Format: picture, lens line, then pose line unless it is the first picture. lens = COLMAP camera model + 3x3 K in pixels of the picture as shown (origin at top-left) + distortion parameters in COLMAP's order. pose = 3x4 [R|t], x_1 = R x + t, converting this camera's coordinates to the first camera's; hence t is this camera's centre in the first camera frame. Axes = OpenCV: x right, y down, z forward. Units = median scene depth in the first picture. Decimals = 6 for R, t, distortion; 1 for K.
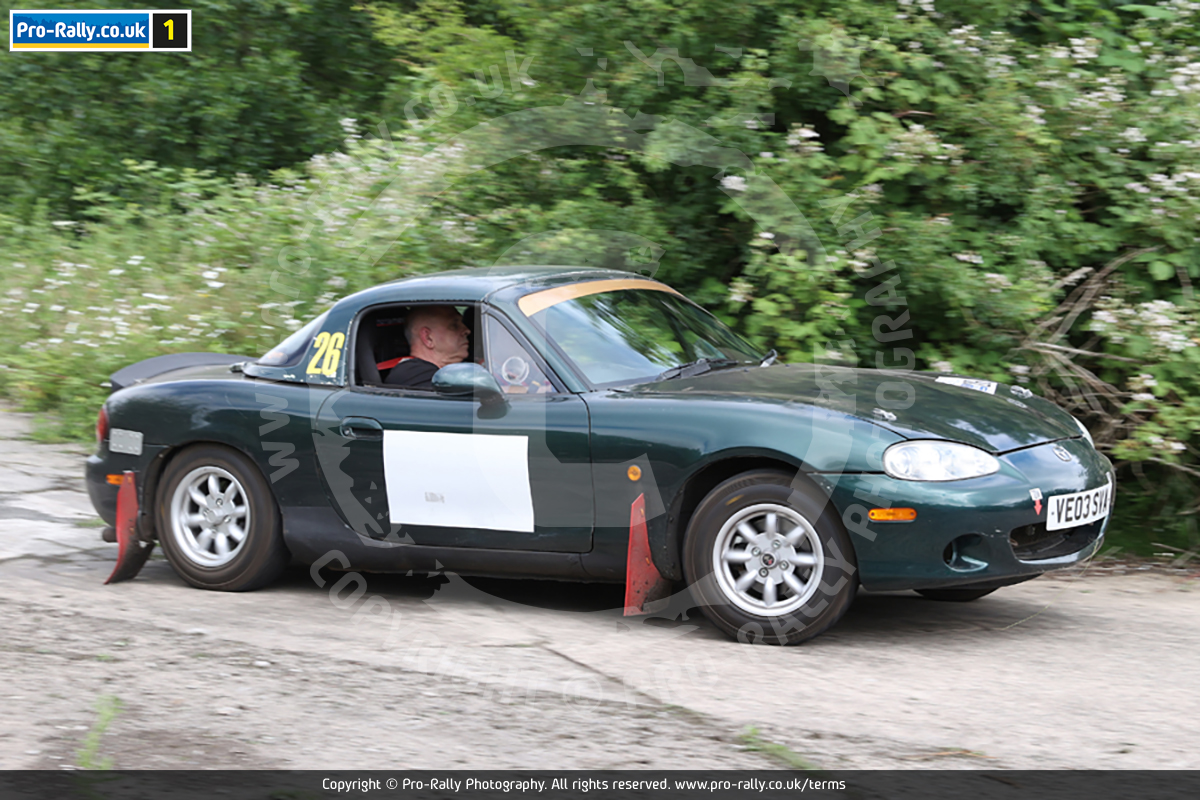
lens RADIAL K [[3525.2, 0, 600.0], [0, 3525.2, 400.0], [0, 0, 1]] dist [-0.124534, 0.933838]
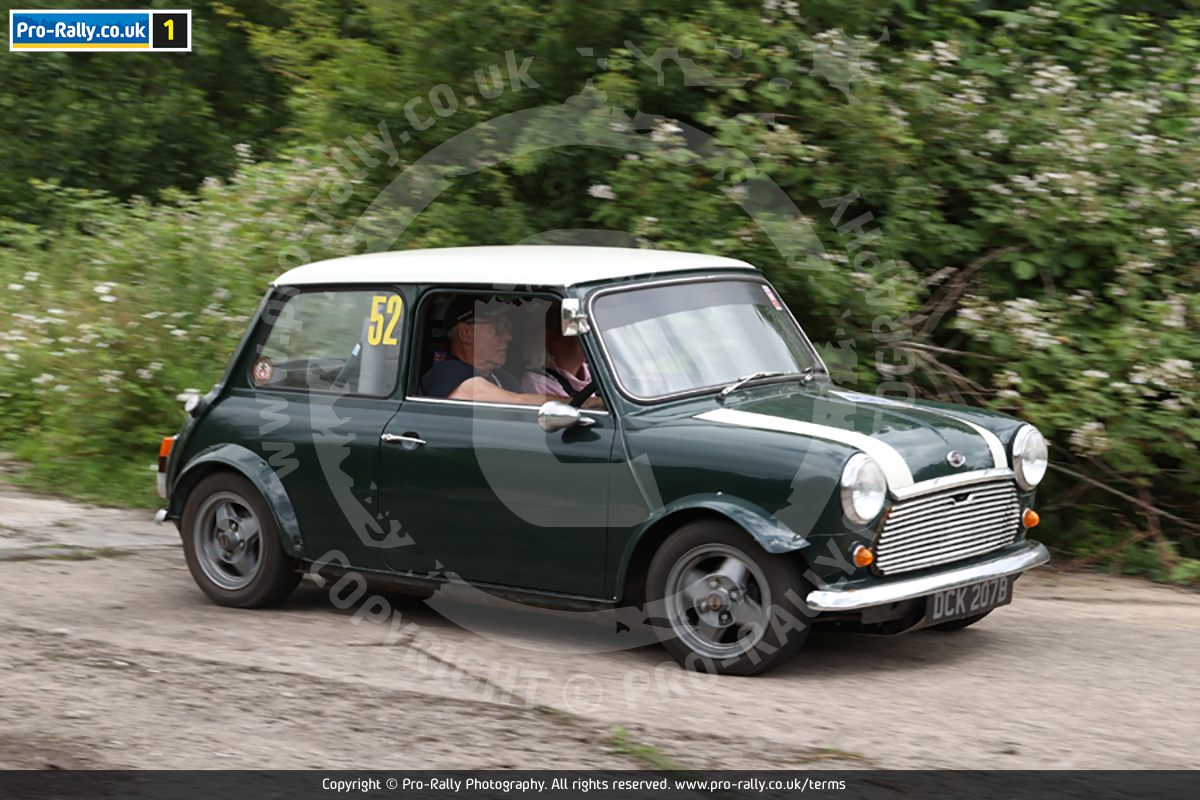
lens RADIAL K [[4332.0, 0, 600.0], [0, 4332.0, 400.0], [0, 0, 1]] dist [-0.157837, -4.153804]
pose [[0.999184, -0.004286, 0.040162, -0.012670], [0.003799, 0.999919, 0.012185, -0.015046], [-0.040211, -0.012022, 0.999119, -0.241354]]
